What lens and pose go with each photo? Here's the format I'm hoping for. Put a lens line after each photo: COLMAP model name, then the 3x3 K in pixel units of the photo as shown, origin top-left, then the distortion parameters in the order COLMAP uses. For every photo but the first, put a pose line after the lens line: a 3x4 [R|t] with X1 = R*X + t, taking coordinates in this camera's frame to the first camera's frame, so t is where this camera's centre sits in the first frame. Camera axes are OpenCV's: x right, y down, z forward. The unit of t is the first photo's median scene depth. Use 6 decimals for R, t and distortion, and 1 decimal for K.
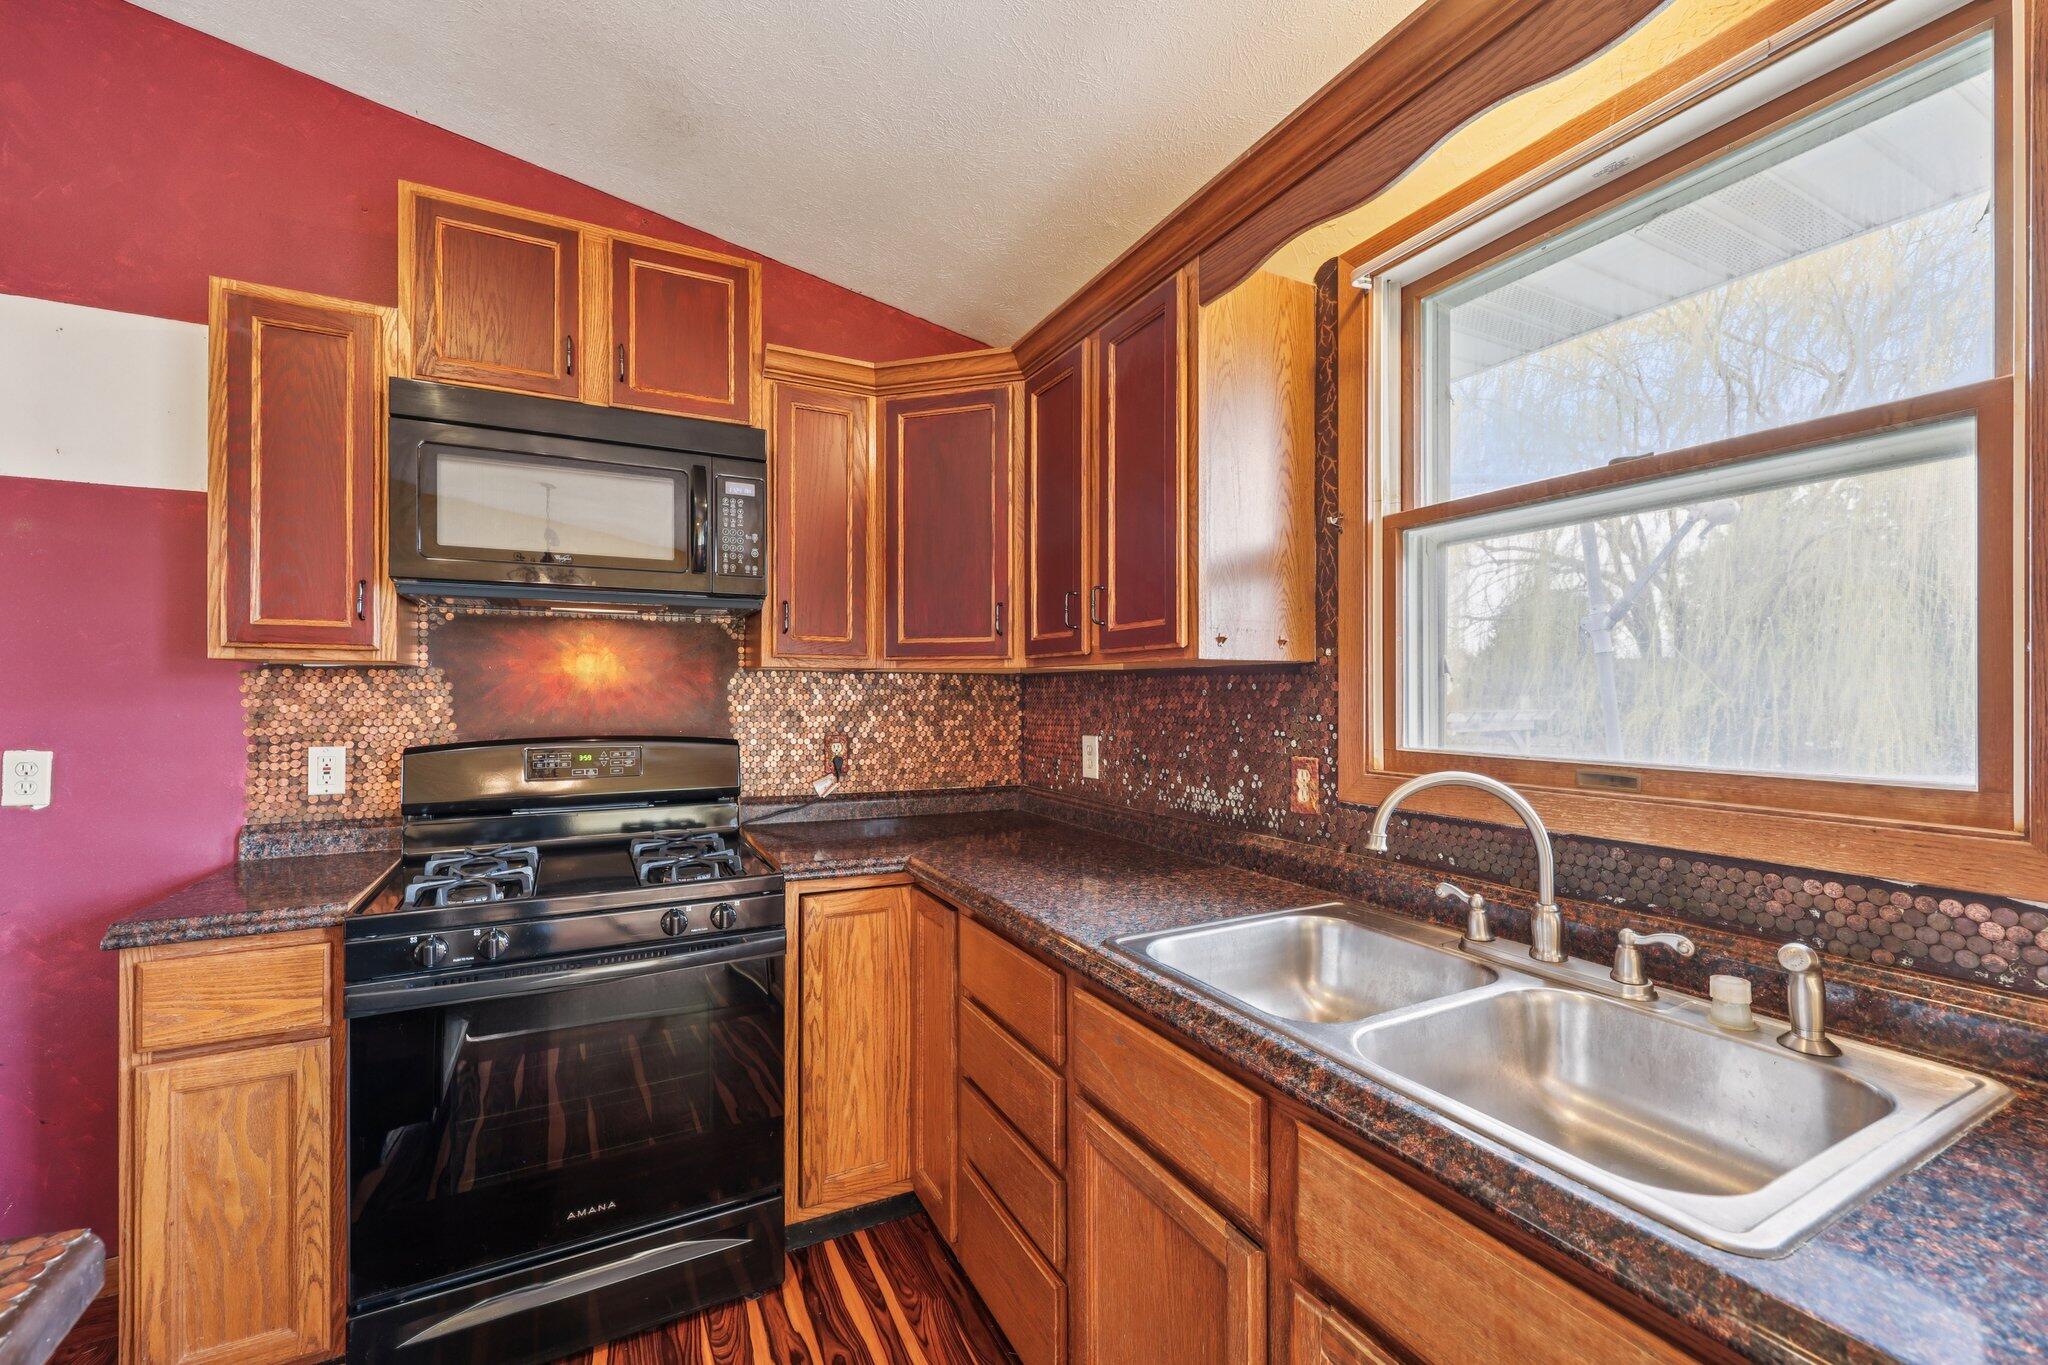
lens RADIAL K [[824.2, 0, 1012.1], [0, 824.2, 693.6], [0, 0, 1]] dist [-0.000599, -0.000696]
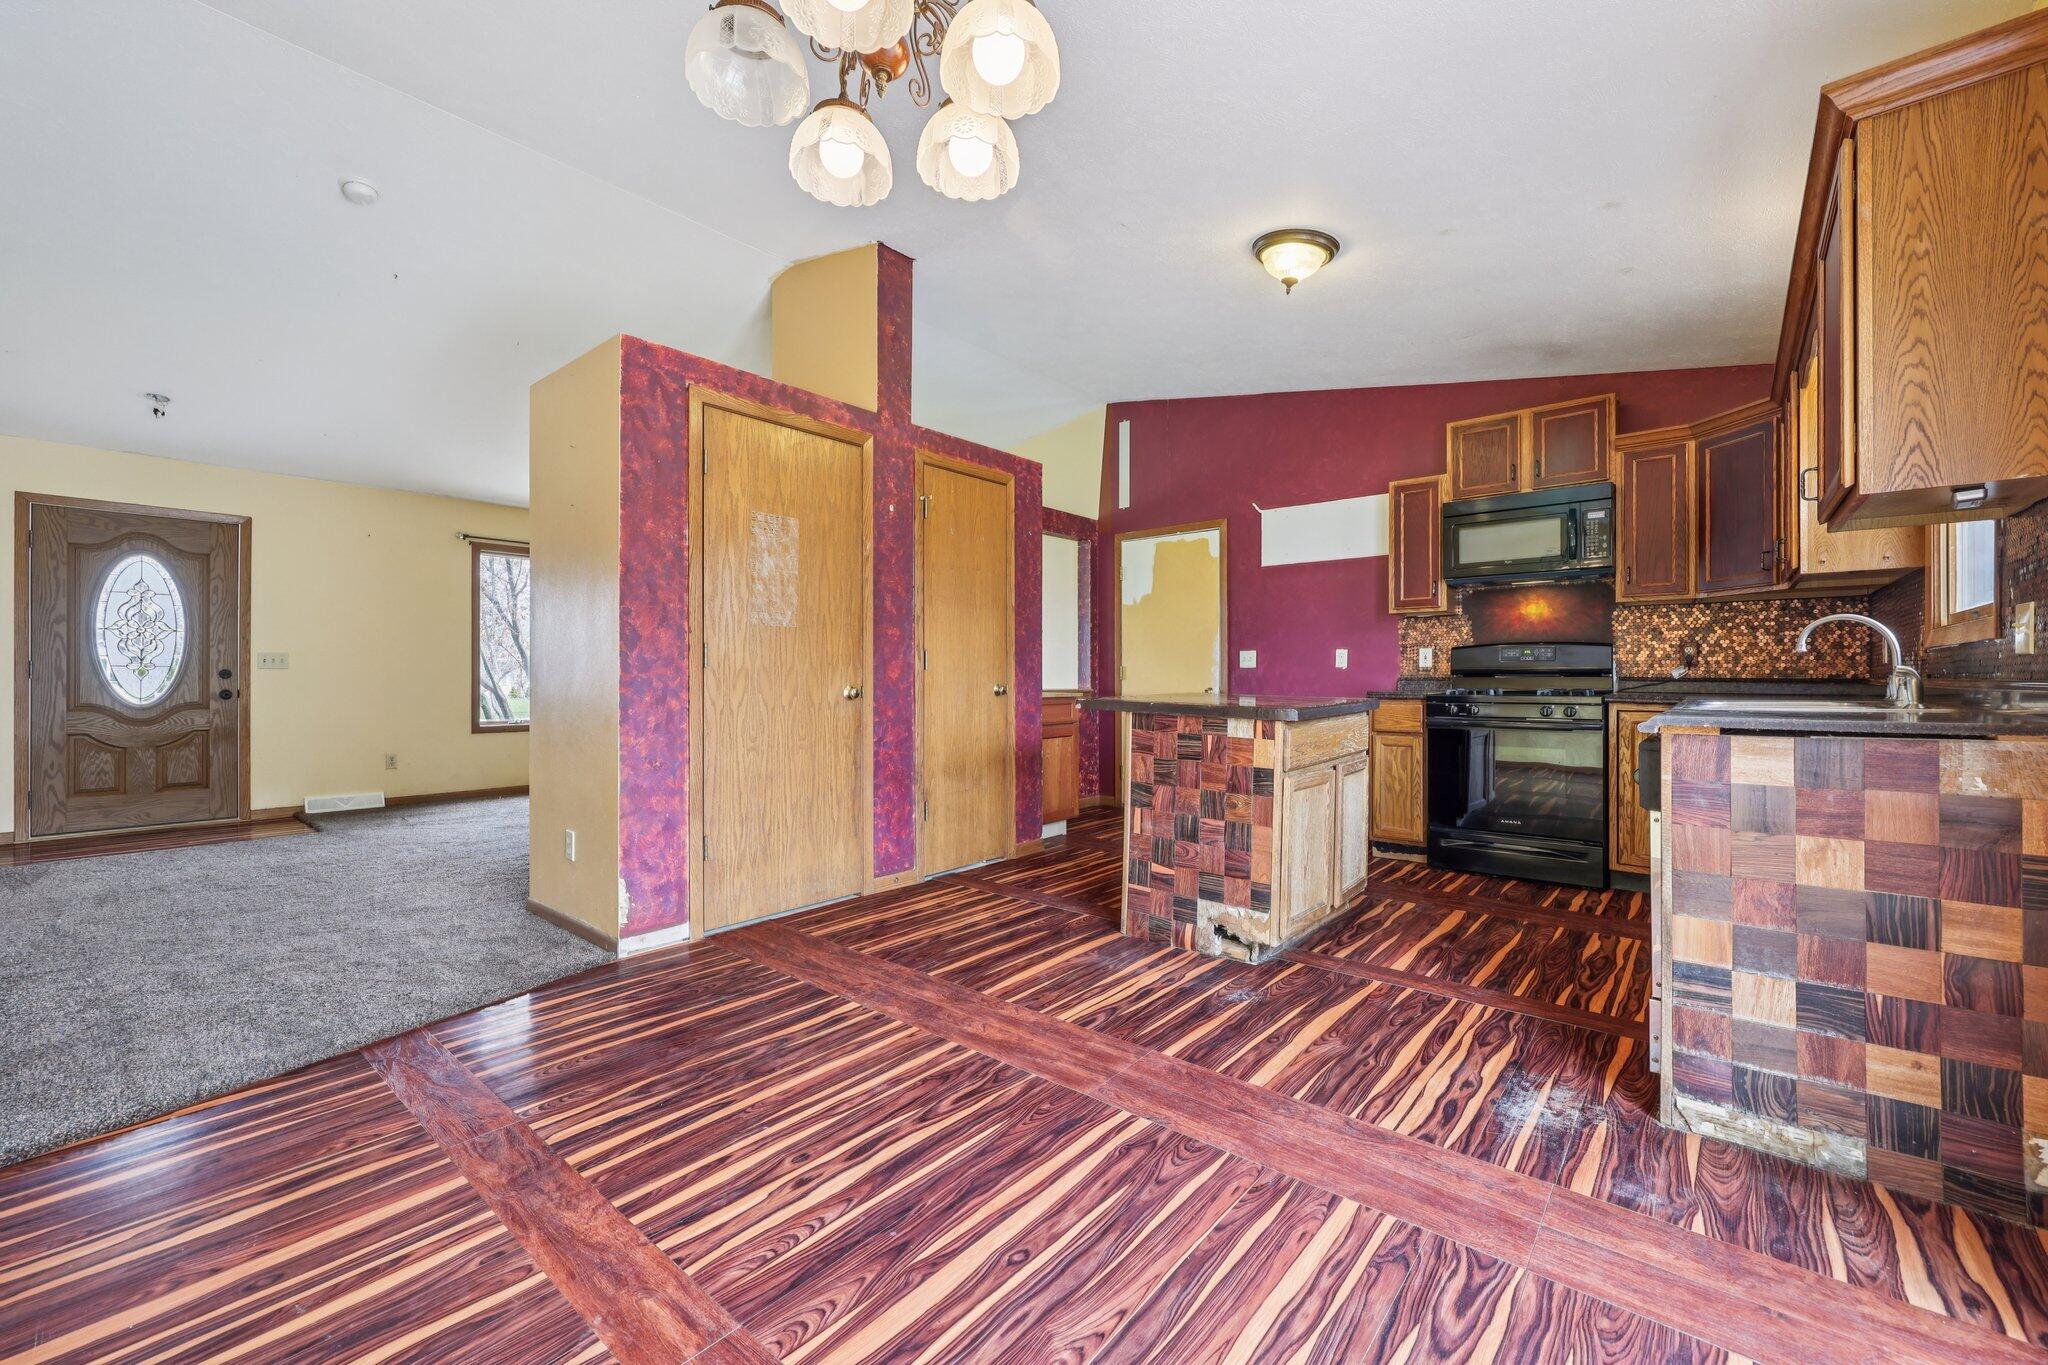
lens RADIAL K [[824.2, 0, 1027.3], [0, 824.2, 682.8], [0, 0, 1]] dist [-0.000599, -0.000696]
pose [[0.382757, 0.003647, -0.923842, 0.962827], [0.004616, 0.999972, 0.005861, 0.139370], [0.923838, -0.006508, 0.382729, -1.020274]]
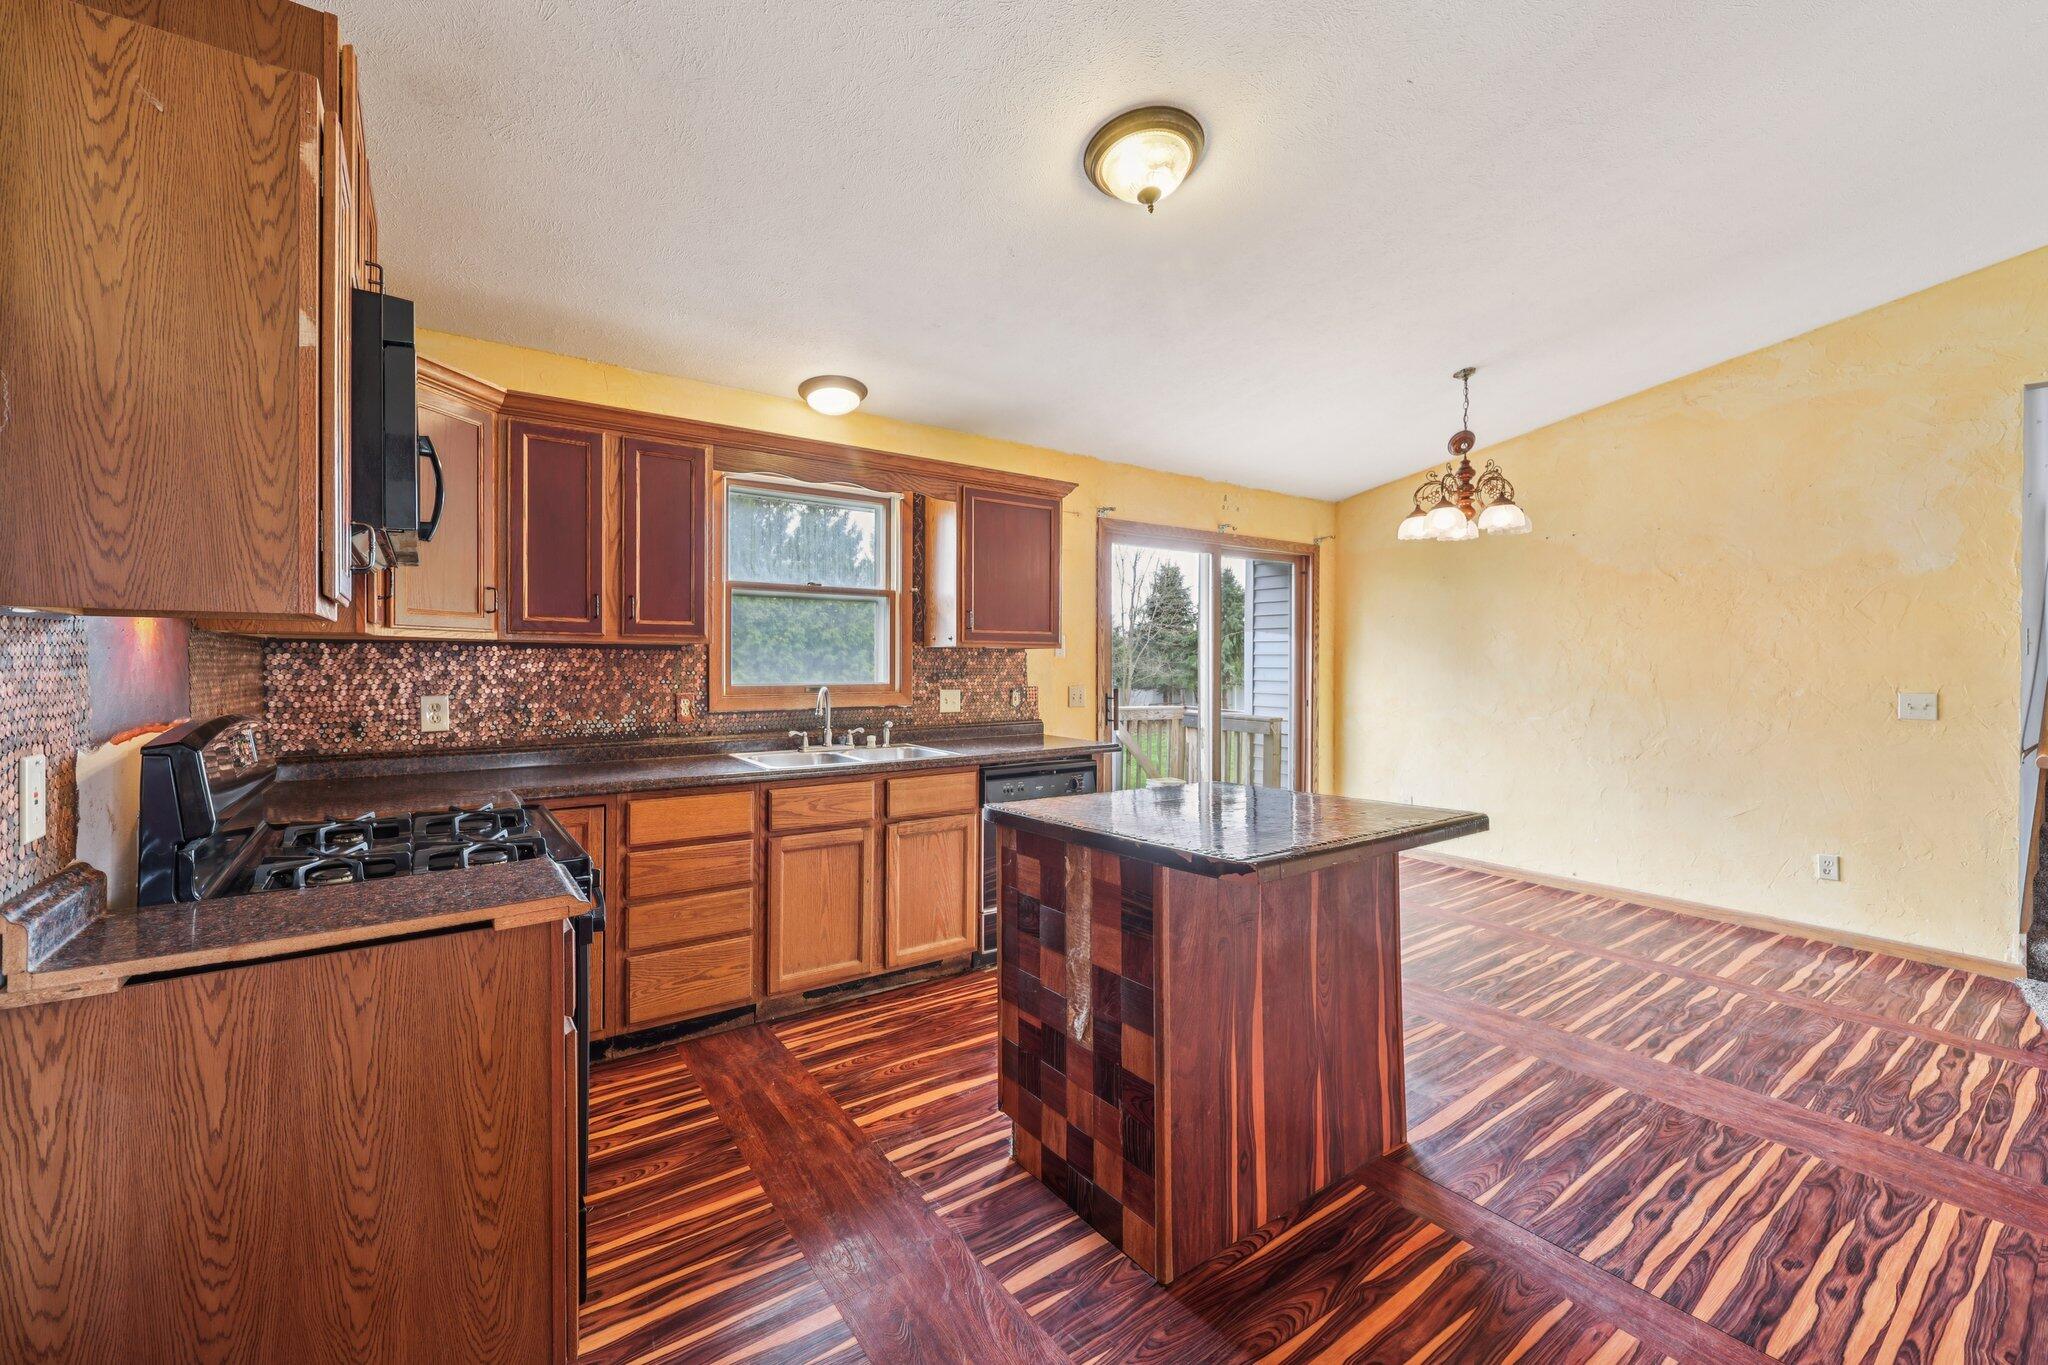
lens RADIAL K [[824.2, 0, 1029.5], [0, 824.2, 648.3], [0, 0, 1]] dist [-0.000599, -0.000696]
pose [[-0.146136, 0.014631, 0.989156, -1.406764], [-0.004323, 0.999872, -0.015428, -0.002961], [-0.989255, -0.006530, -0.146054, 0.384848]]
